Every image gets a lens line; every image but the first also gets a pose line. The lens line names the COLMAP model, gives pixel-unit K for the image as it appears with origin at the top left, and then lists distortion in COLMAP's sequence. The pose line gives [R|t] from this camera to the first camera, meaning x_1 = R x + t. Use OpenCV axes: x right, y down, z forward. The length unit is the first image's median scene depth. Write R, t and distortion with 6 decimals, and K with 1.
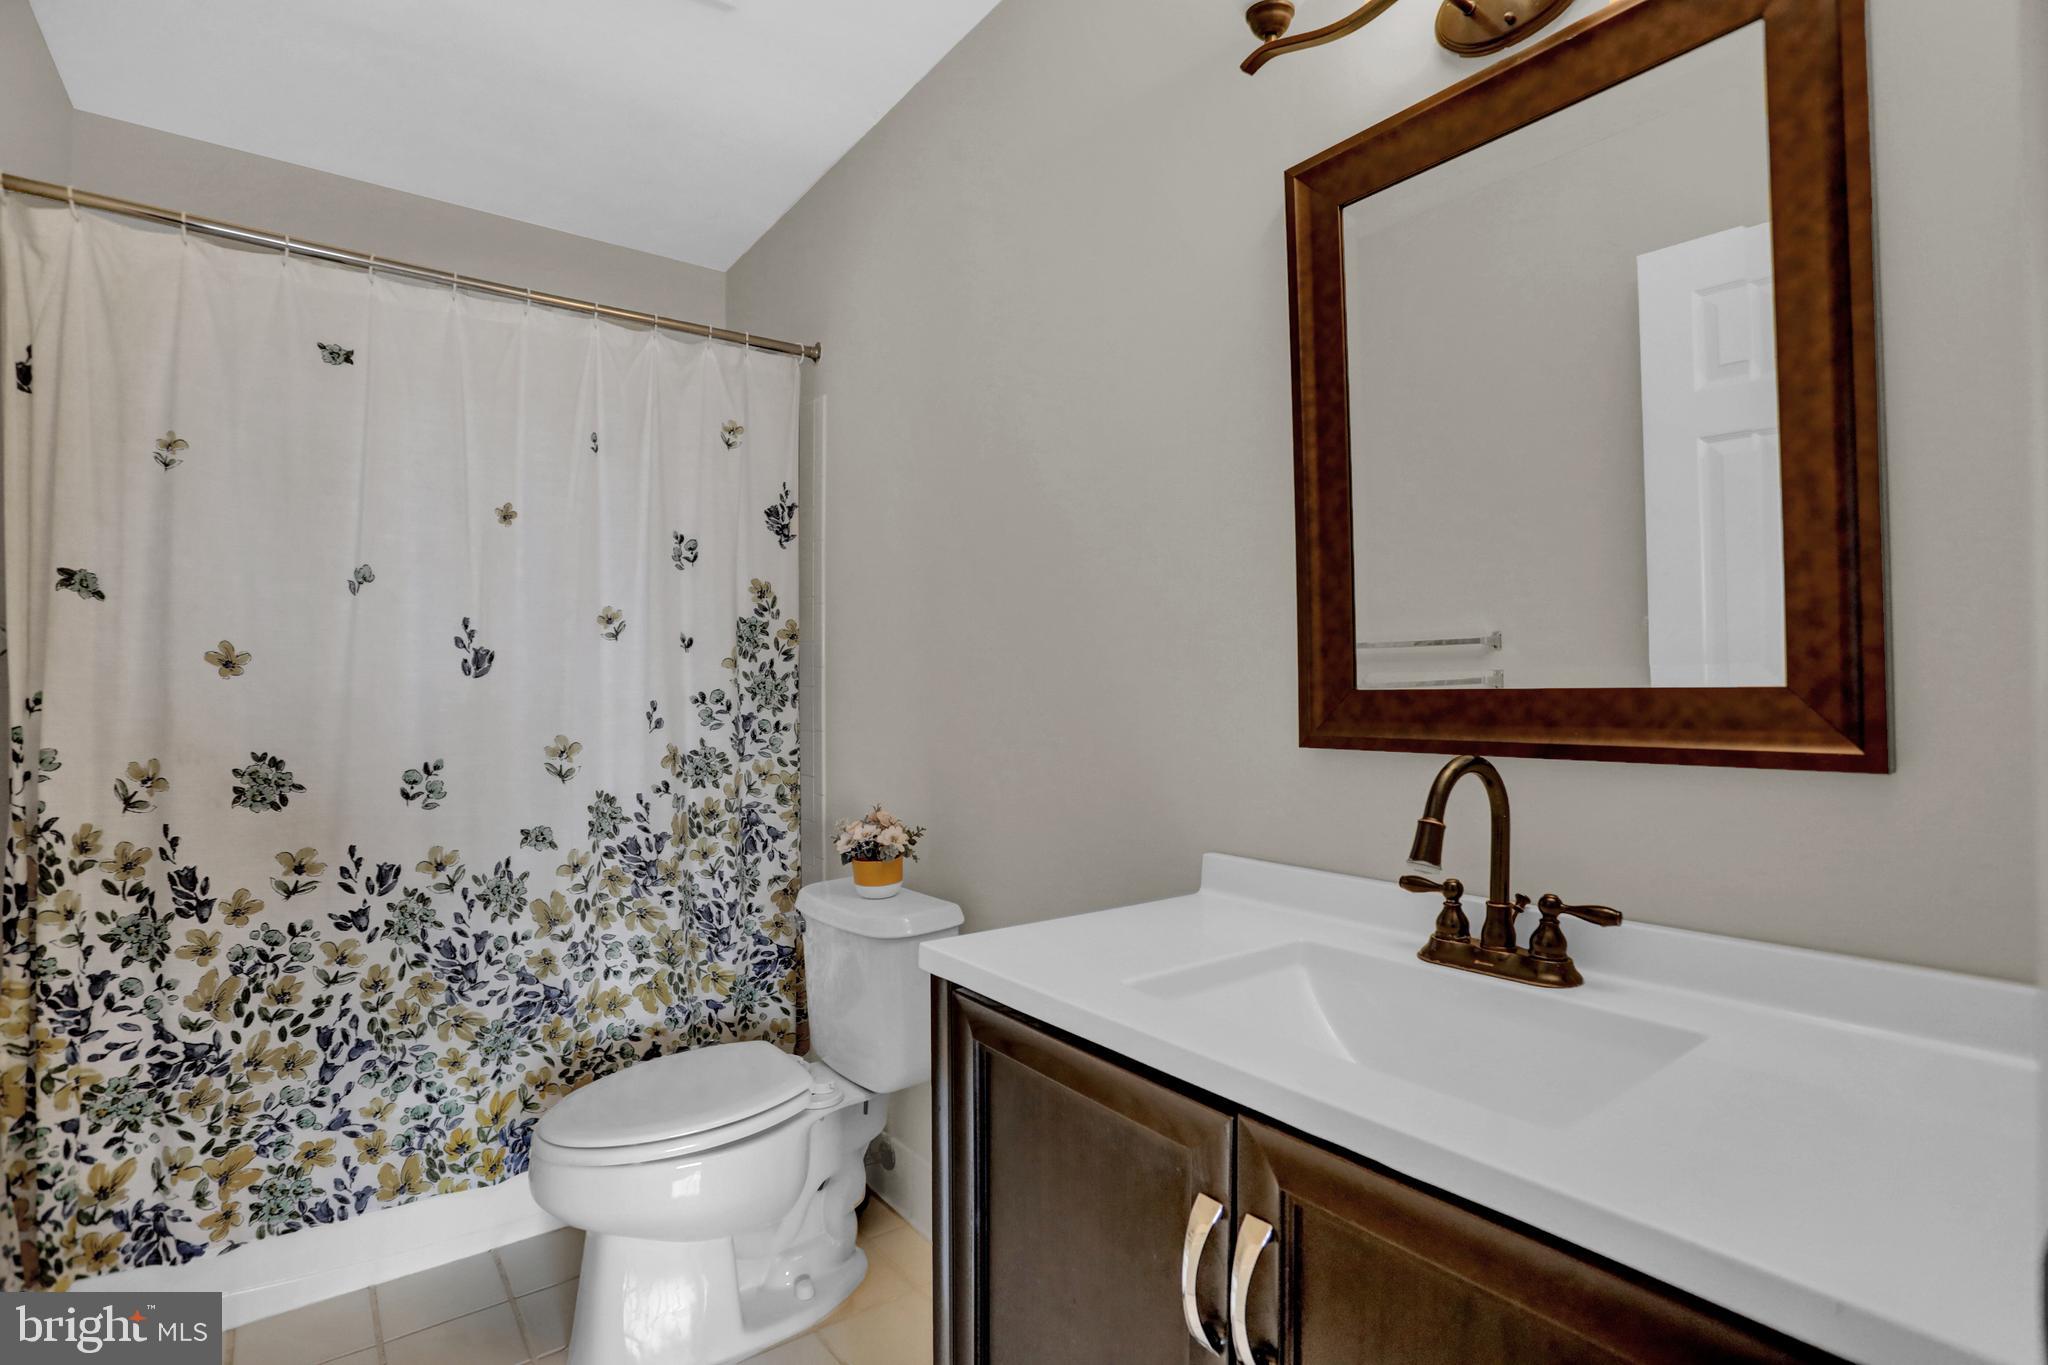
lens RADIAL K [[975.3, 0, 1017.0], [0, 975.3, 683.1], [0, 0, 1]] dist [-0.039237, 0.000180]
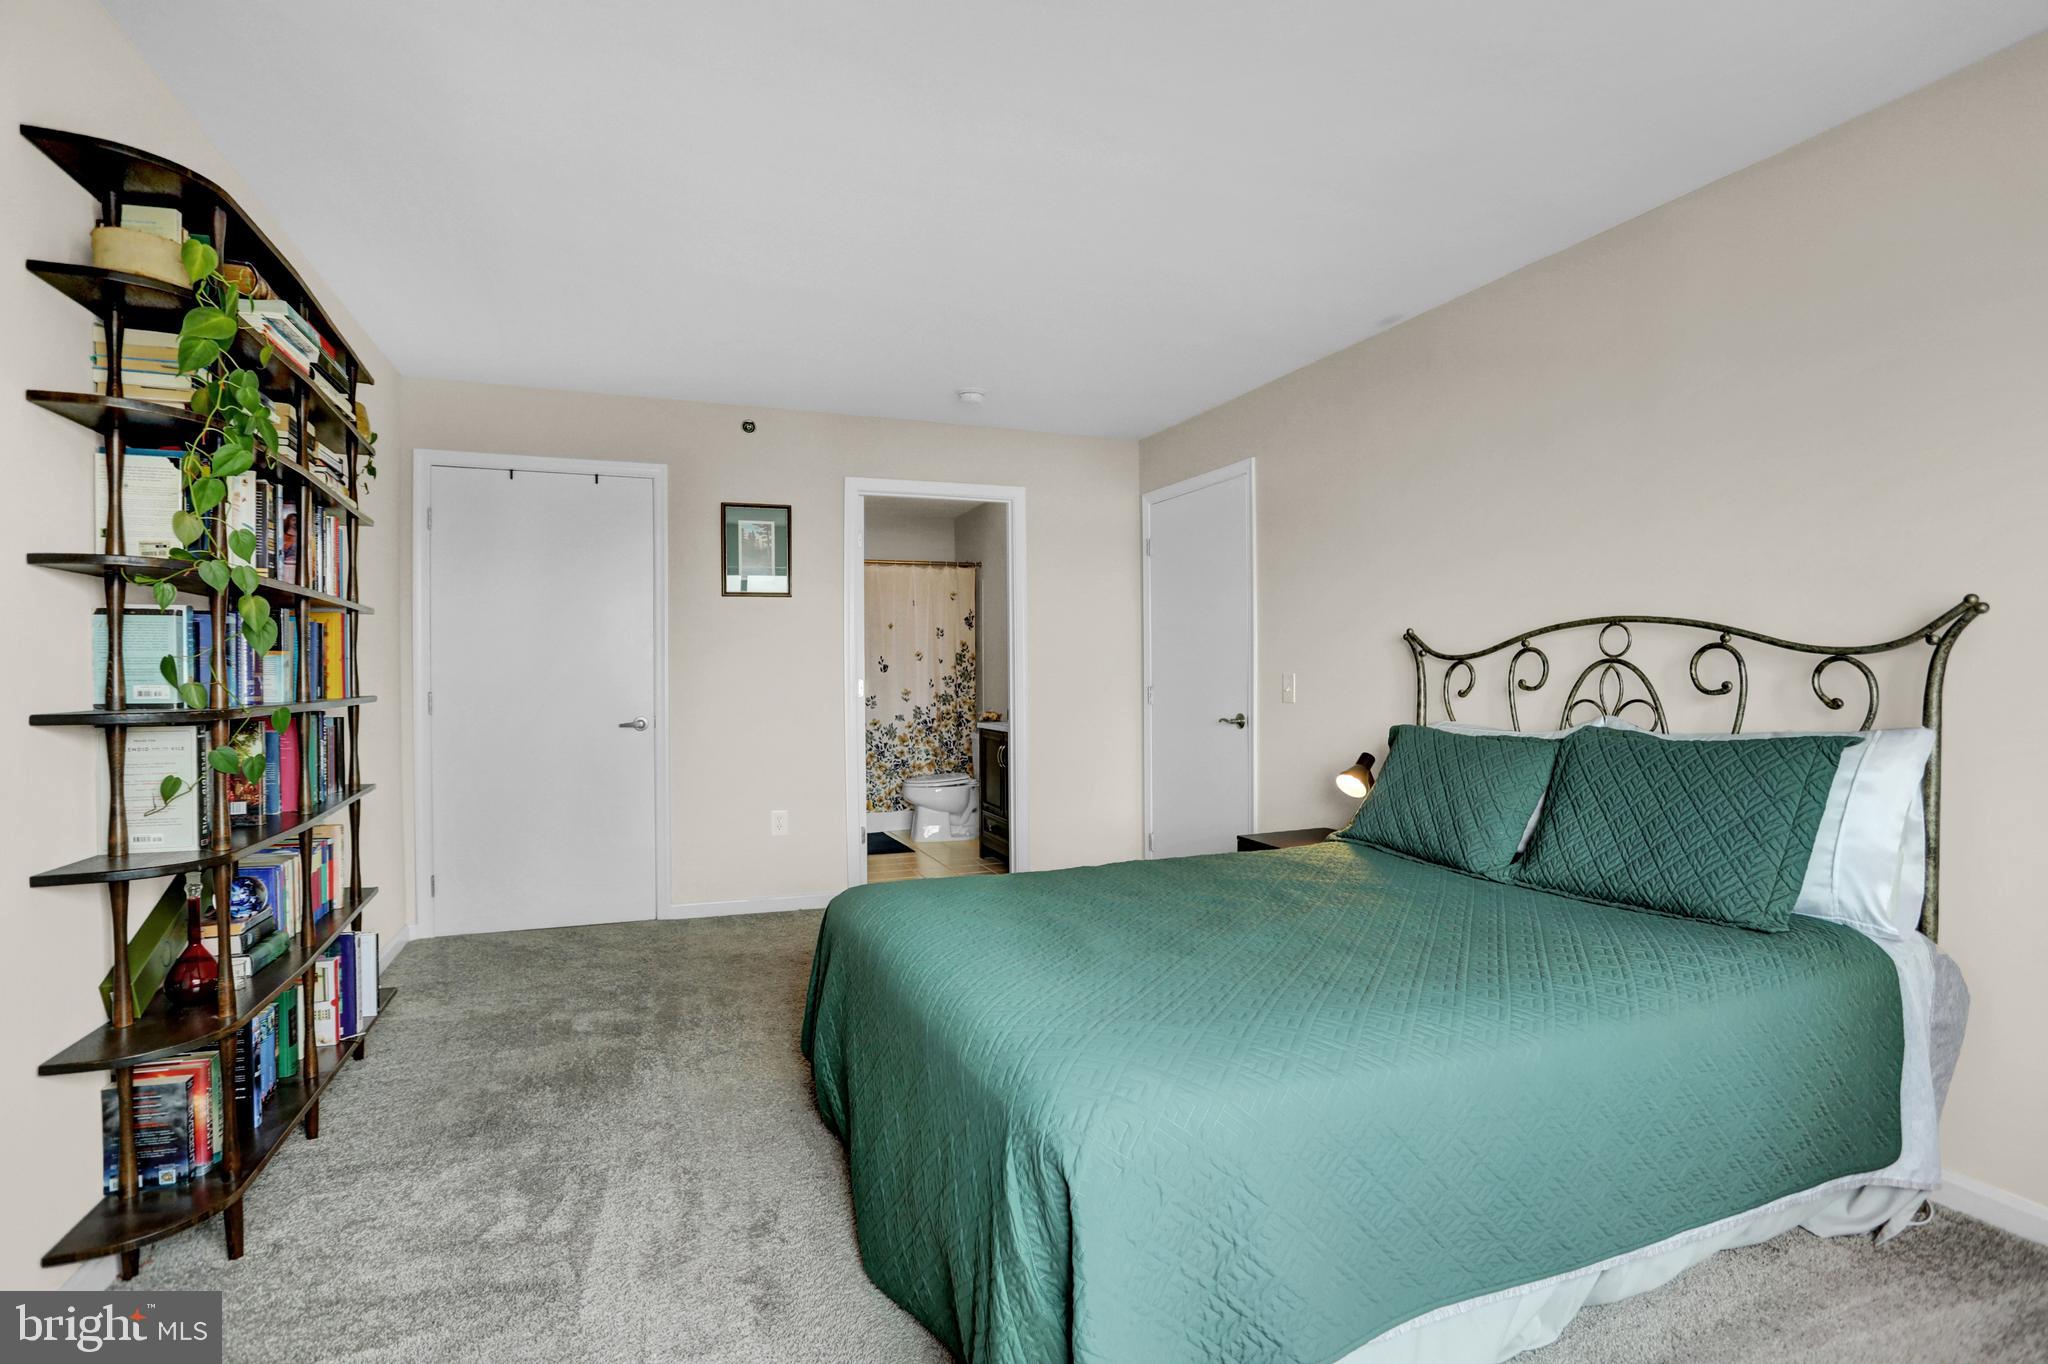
lens RADIAL K [[975.3, 0, 1025.9], [0, 975.3, 679.0], [0, 0, 1]] dist [-0.039237, 0.000180]
pose [[0.963053, -0.001226, -0.269311, 0.830472], [0.005775, 0.999854, 0.016100, -0.033025], [0.269252, -0.017060, 0.962919, -2.109336]]
